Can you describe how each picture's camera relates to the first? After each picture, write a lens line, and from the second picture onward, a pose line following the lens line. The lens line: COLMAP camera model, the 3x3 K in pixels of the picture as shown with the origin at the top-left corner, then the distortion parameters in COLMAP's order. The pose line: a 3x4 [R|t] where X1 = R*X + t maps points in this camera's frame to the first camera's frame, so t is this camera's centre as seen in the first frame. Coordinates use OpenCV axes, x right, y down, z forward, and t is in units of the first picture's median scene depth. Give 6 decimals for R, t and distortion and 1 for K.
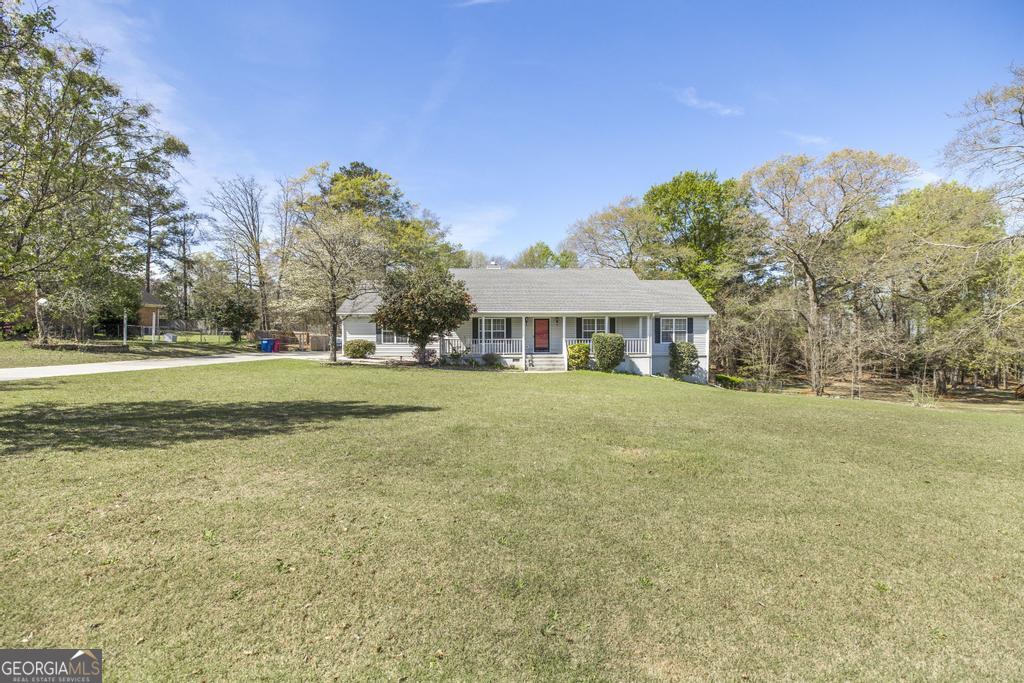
lens RADIAL K [[432.5, 0, 514.6], [0, 432.5, 341.0], [0, 0, 1]] dist [-0.001666, -0.000027]
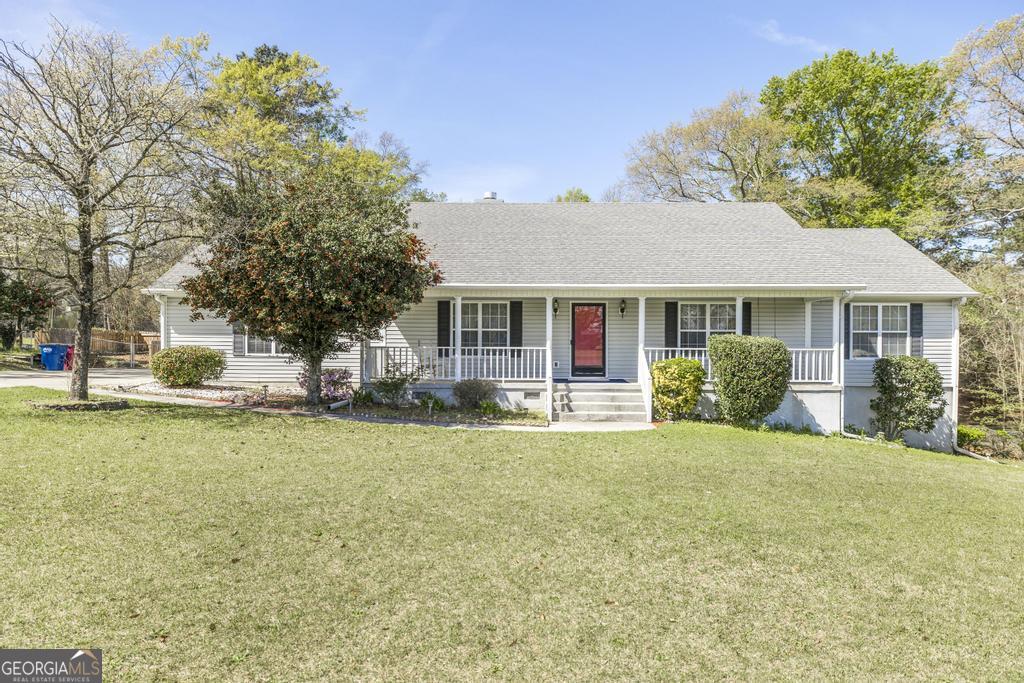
lens RADIAL K [[628.5, 0, 515.8], [0, 628.5, 348.1], [0, 0, 1]] dist [0.002194, -0.000262]
pose [[0.999690, 0.007426, -0.023780, 0.002225], [-0.007512, 0.999965, -0.003563, -0.001210], [0.023753, 0.003740, 0.999711, 0.354575]]
